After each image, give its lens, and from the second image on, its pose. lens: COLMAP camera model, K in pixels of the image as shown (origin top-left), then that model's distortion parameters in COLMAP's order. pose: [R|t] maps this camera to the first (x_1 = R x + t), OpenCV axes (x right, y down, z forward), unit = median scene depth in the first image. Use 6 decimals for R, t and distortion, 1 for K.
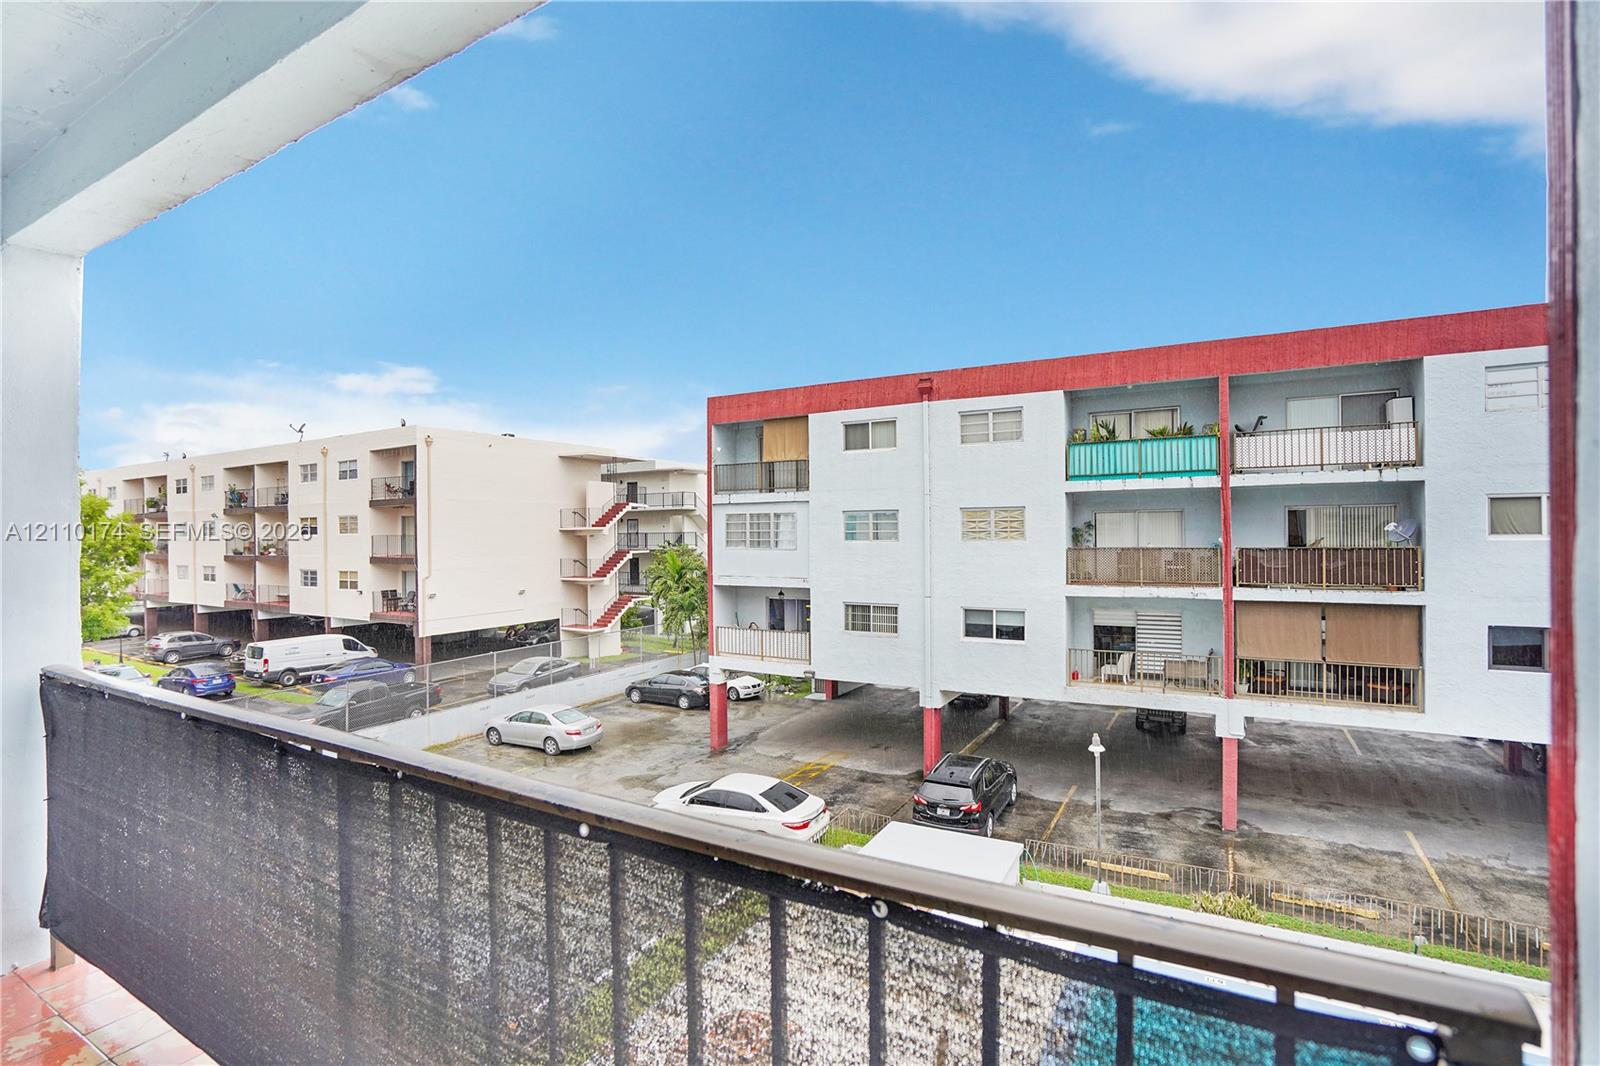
lens RADIAL K [[759.5, 0, 809.6], [0, 759.5, 533.0], [0, 0, 1]] dist [-0.052720, 0.019676]
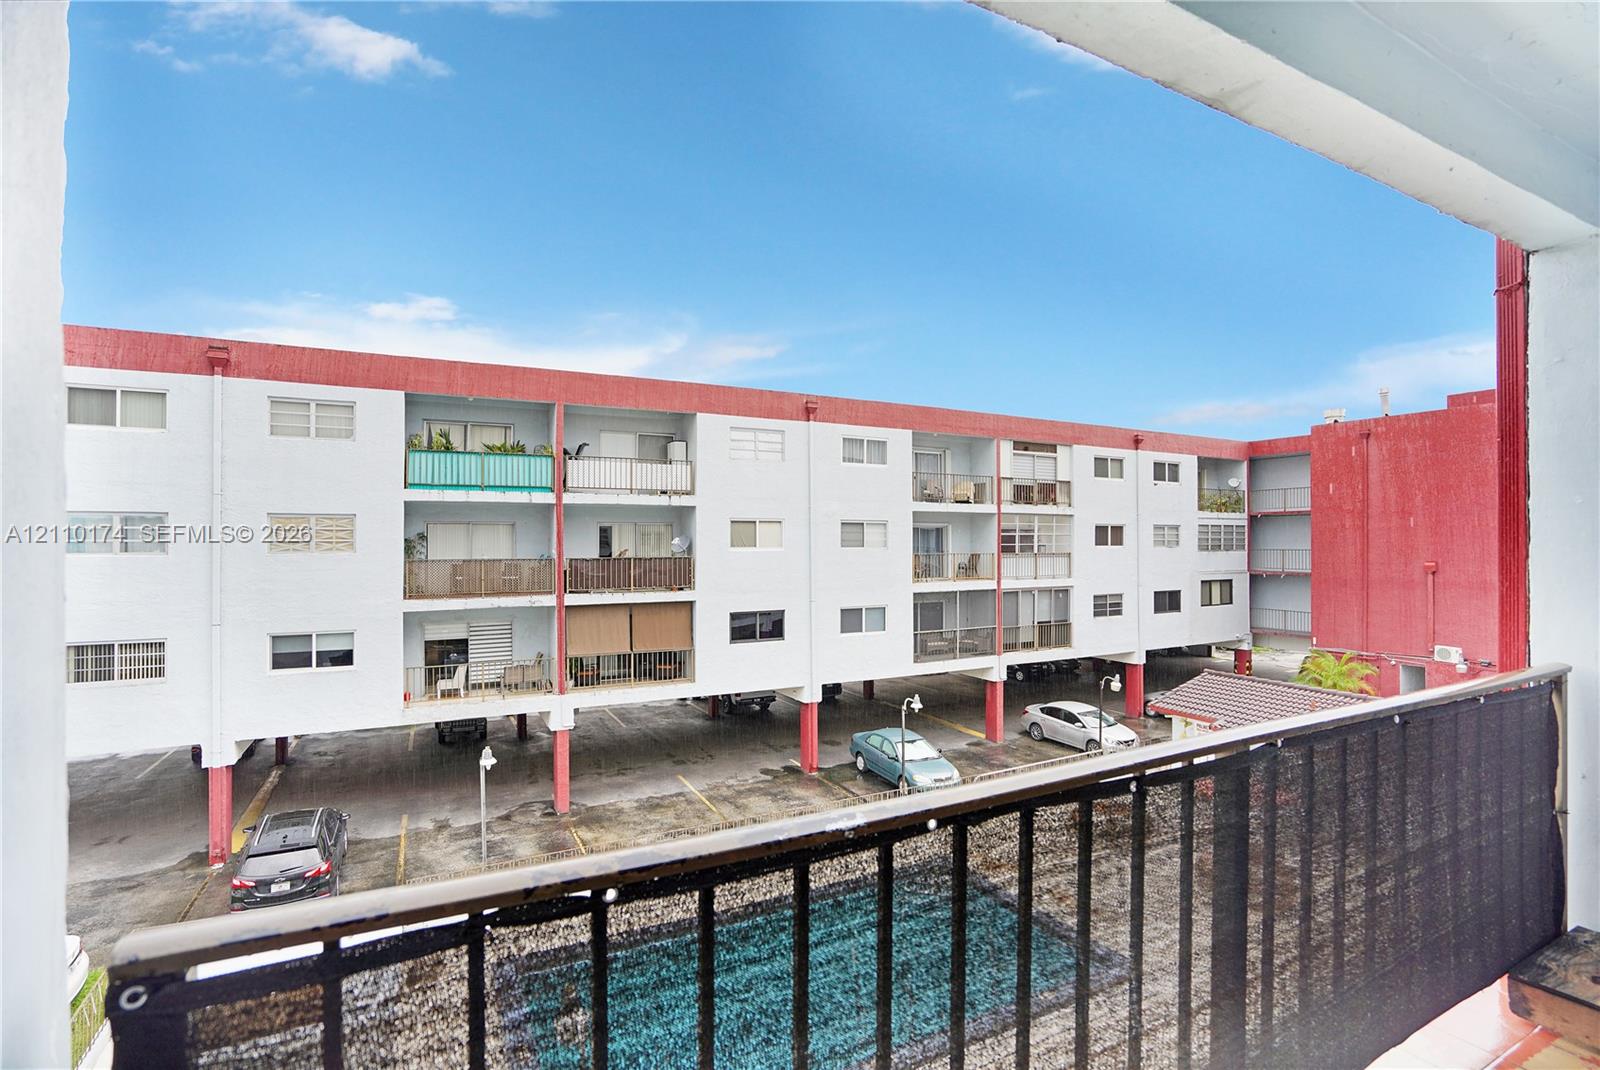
lens RADIAL K [[759.5, 0, 803.5], [0, 759.5, 530.9], [0, 0, 1]] dist [-0.052720, 0.019676]
pose [[0.543214, 0.019640, 0.839365, -0.168491], [-0.001750, 0.999751, -0.022260, 0.003220], [-0.839593, 0.010624, 0.543112, 0.079900]]
